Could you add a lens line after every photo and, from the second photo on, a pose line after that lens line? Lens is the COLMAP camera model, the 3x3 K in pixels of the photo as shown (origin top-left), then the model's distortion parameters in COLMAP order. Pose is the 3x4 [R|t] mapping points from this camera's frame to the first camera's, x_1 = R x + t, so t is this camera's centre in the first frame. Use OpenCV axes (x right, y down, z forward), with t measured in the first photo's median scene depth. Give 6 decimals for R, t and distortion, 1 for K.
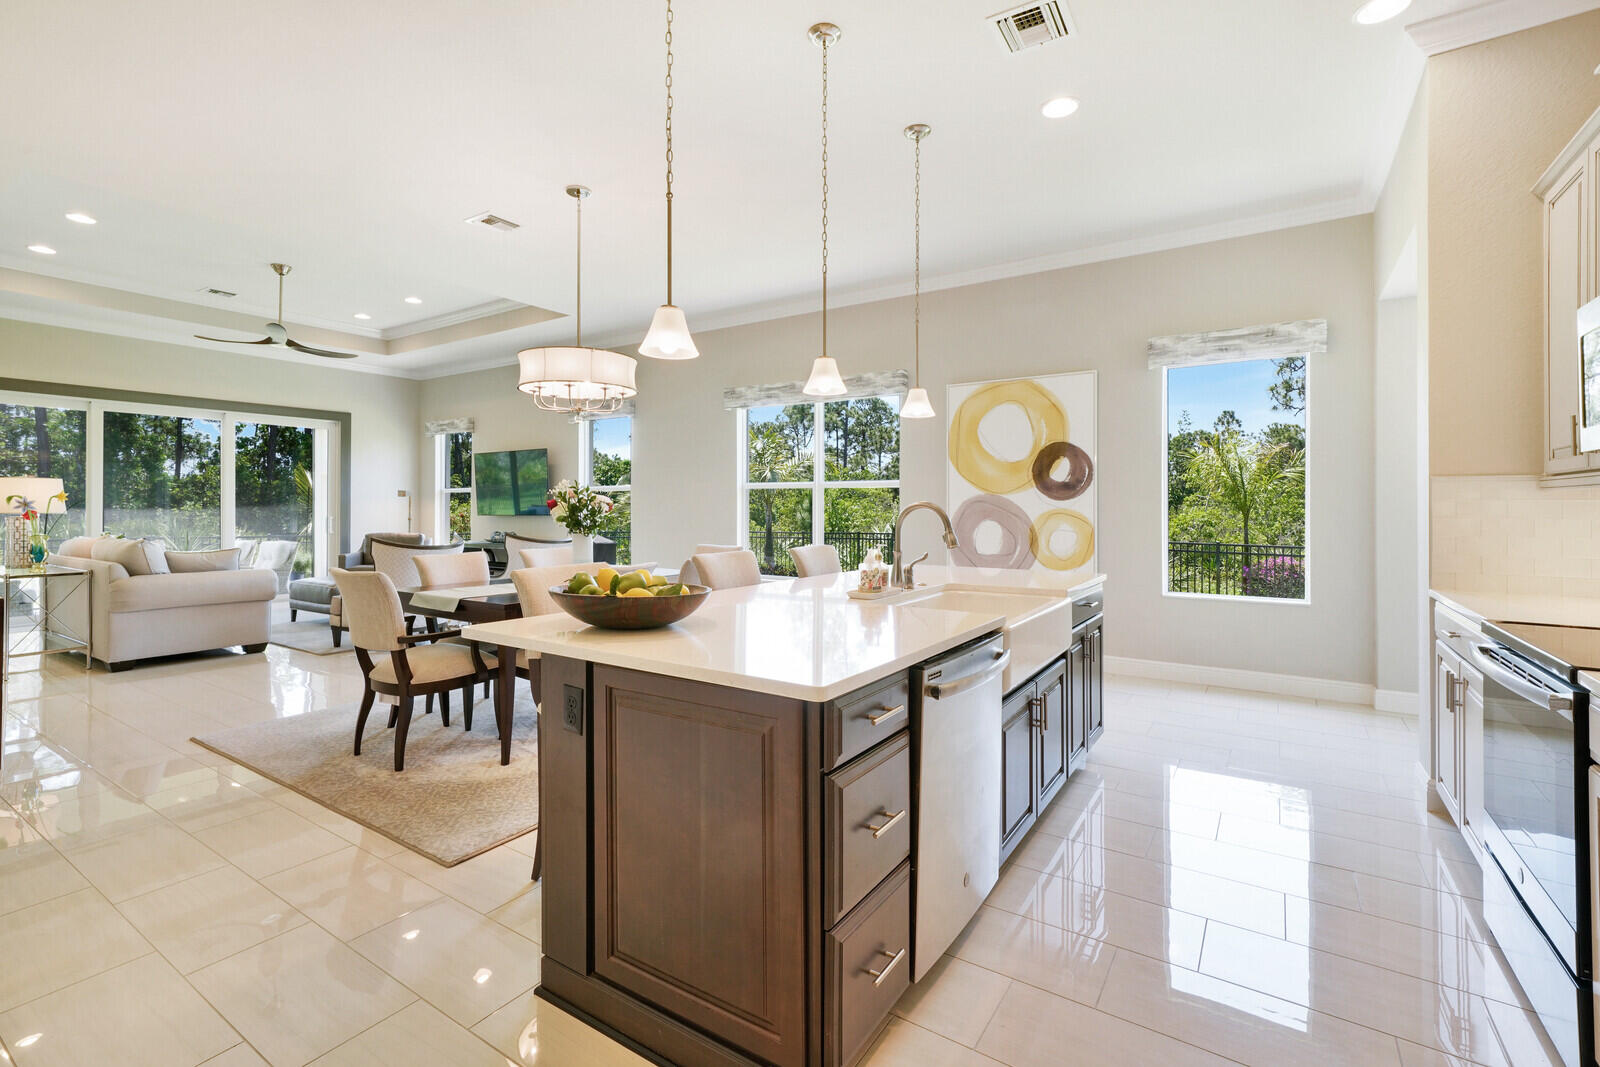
lens RADIAL K [[702.0, 0, 817.6], [0, 702.0, 514.6], [0, 0, 1]] dist [0.002472, -0.000085]
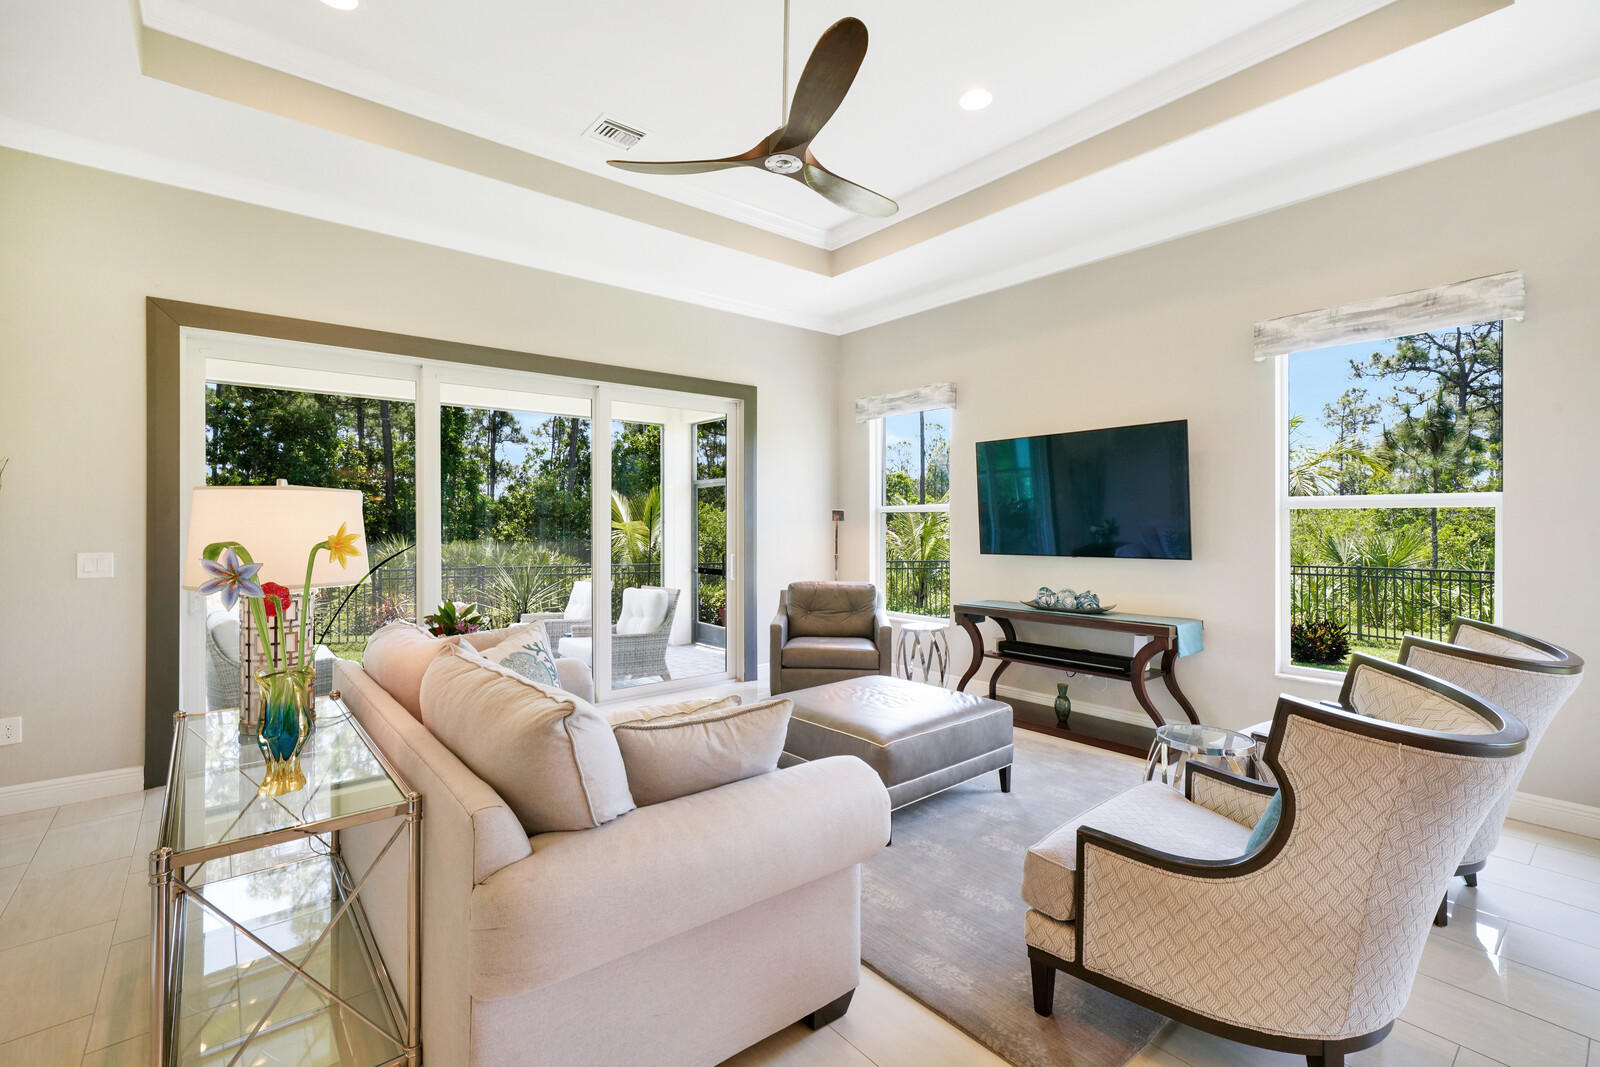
lens RADIAL K [[702.0, 0, 805.0], [0, 702.0, 529.9], [0, 0, 1]] dist [0.002472, -0.000085]
pose [[0.952505, 0.003632, -0.304500, -0.434354], [-0.004425, 0.999988, -0.001915, -0.017041], [0.304490, 0.003172, 0.952510, 0.423738]]
